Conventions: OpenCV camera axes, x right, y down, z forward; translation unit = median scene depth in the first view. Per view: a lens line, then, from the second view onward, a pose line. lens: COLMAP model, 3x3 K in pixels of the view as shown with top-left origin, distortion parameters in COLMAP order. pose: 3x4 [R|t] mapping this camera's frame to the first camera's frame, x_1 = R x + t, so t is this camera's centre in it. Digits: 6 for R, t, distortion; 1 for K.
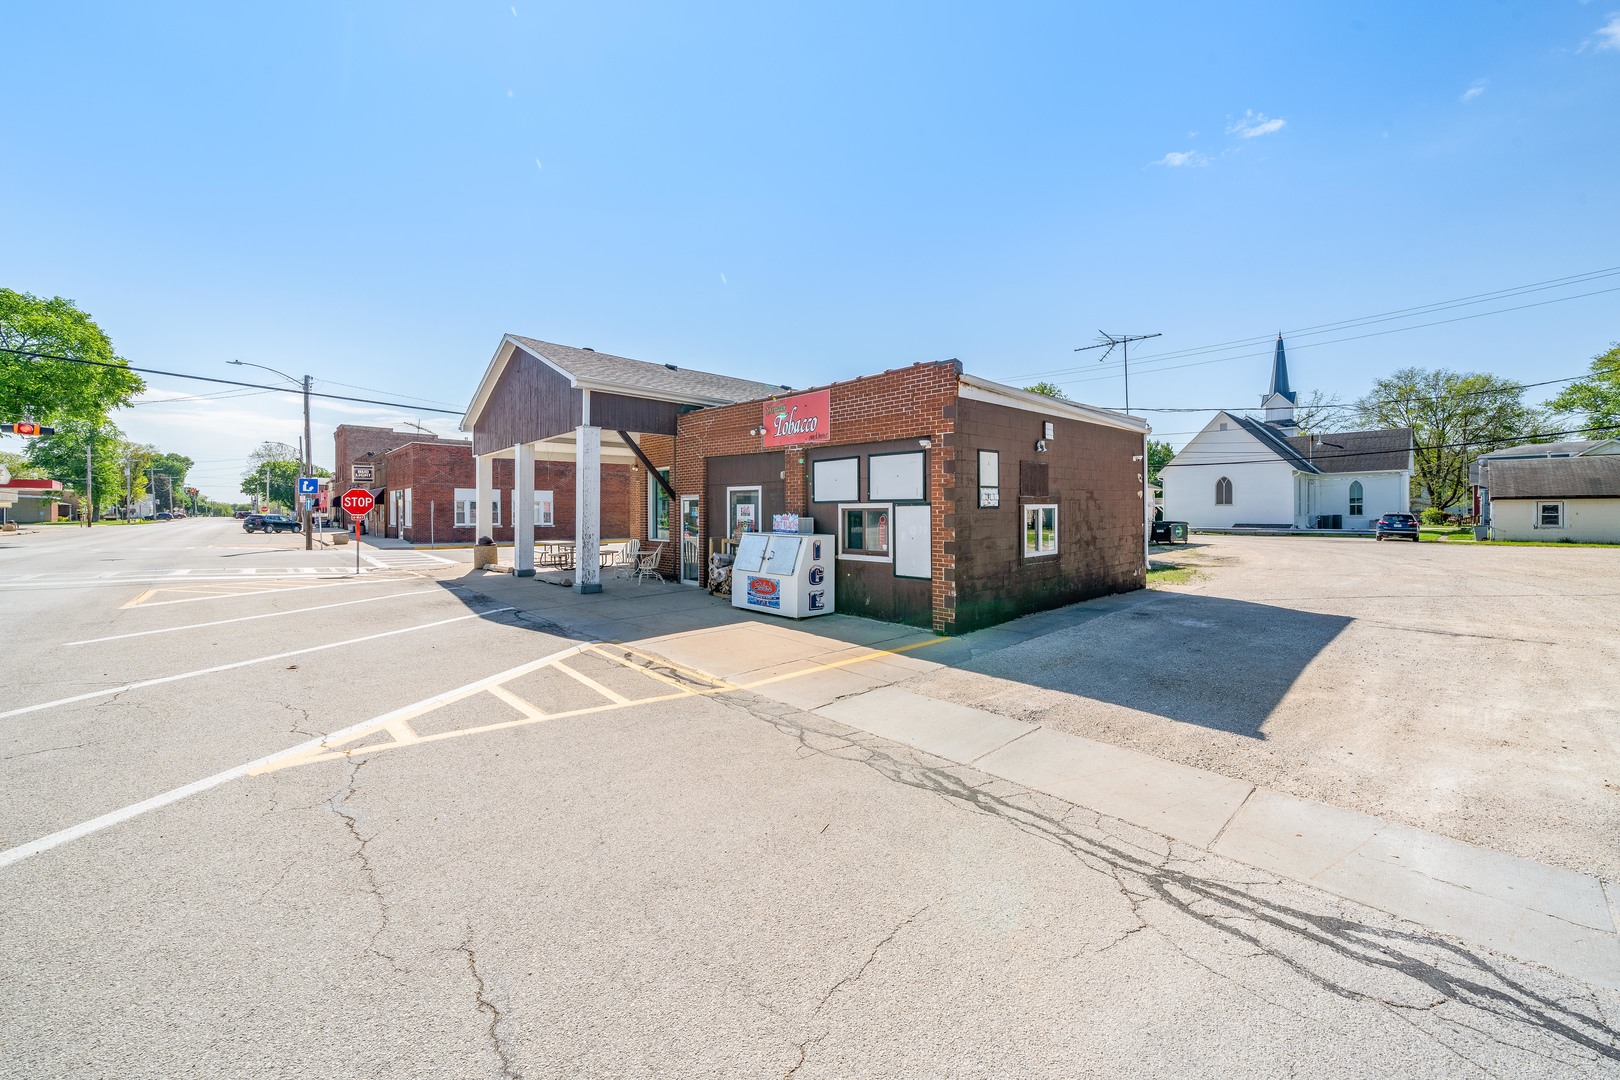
lens RADIAL K [[592.8, 0, 814.6], [0, 592.8, 503.2], [0, 0, 1]] dist [0.000409, -0.000134]
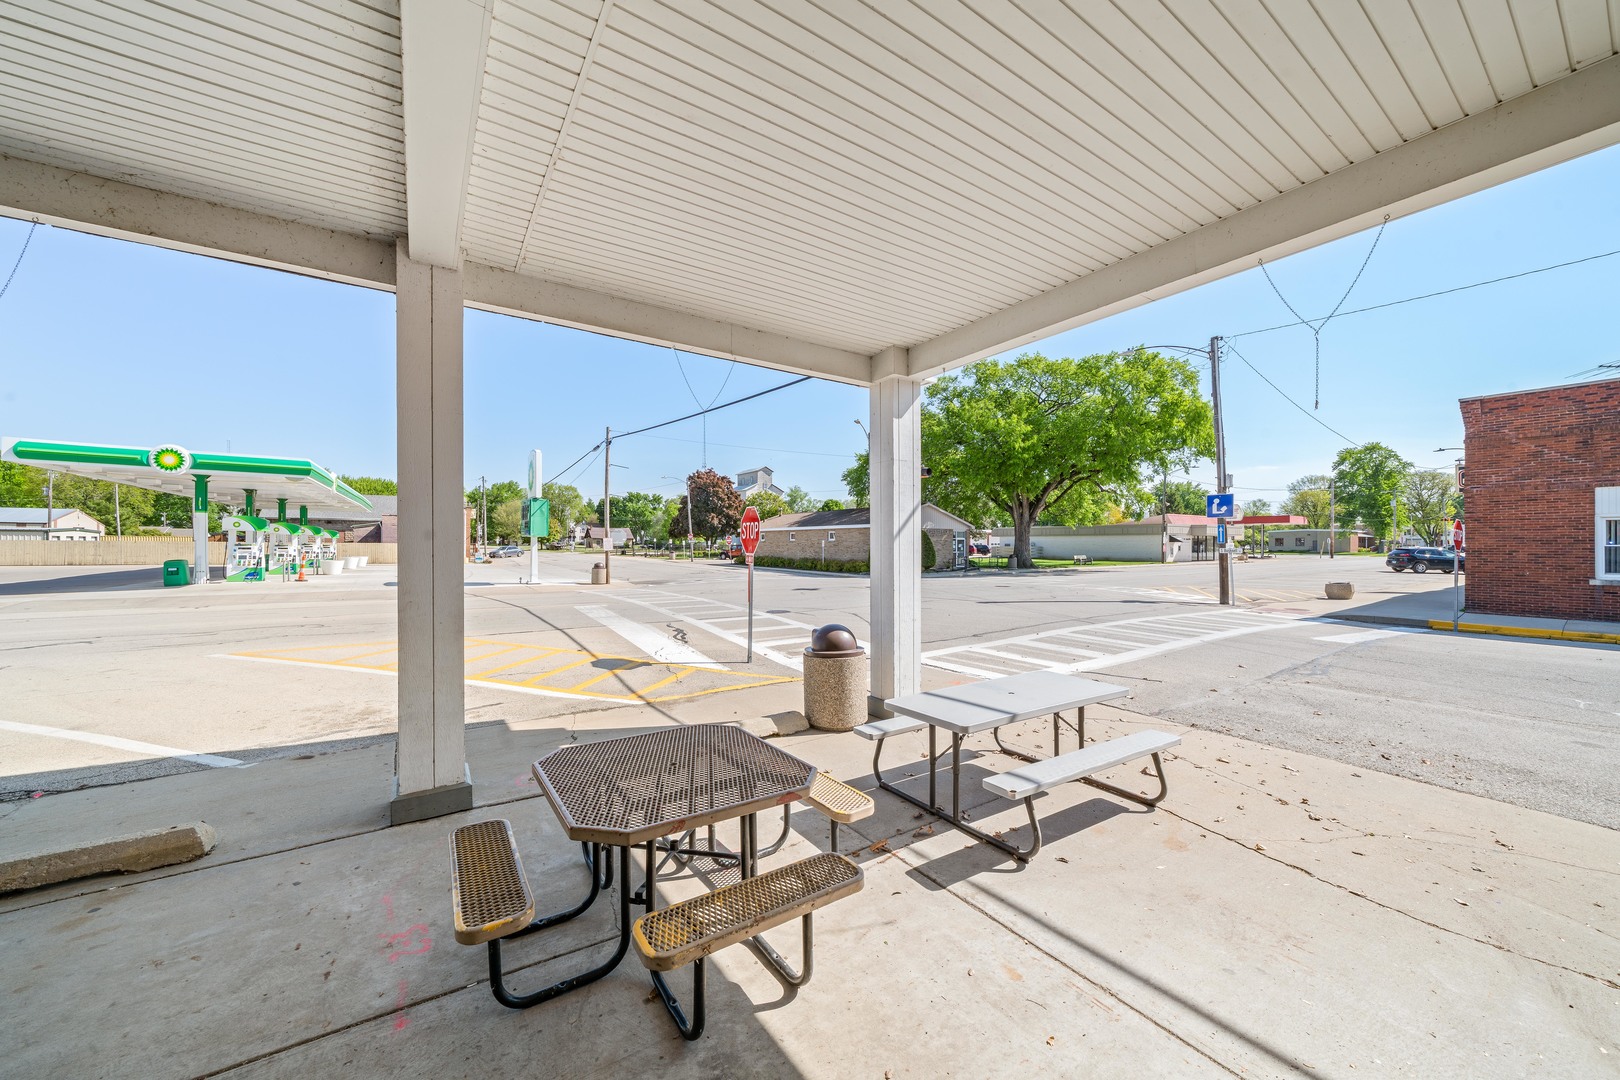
lens RADIAL K [[583.8, 0, 810.0], [0, 583.8, 540.0], [0, 0, 1]] dist [-0.000182, 0.000035]
pose [[-0.153524, -0.007958, -0.988113, -0.156916], [0.018077, 0.999778, -0.010861, 0.006972], [0.987980, -0.019529, -0.153346, 0.657719]]
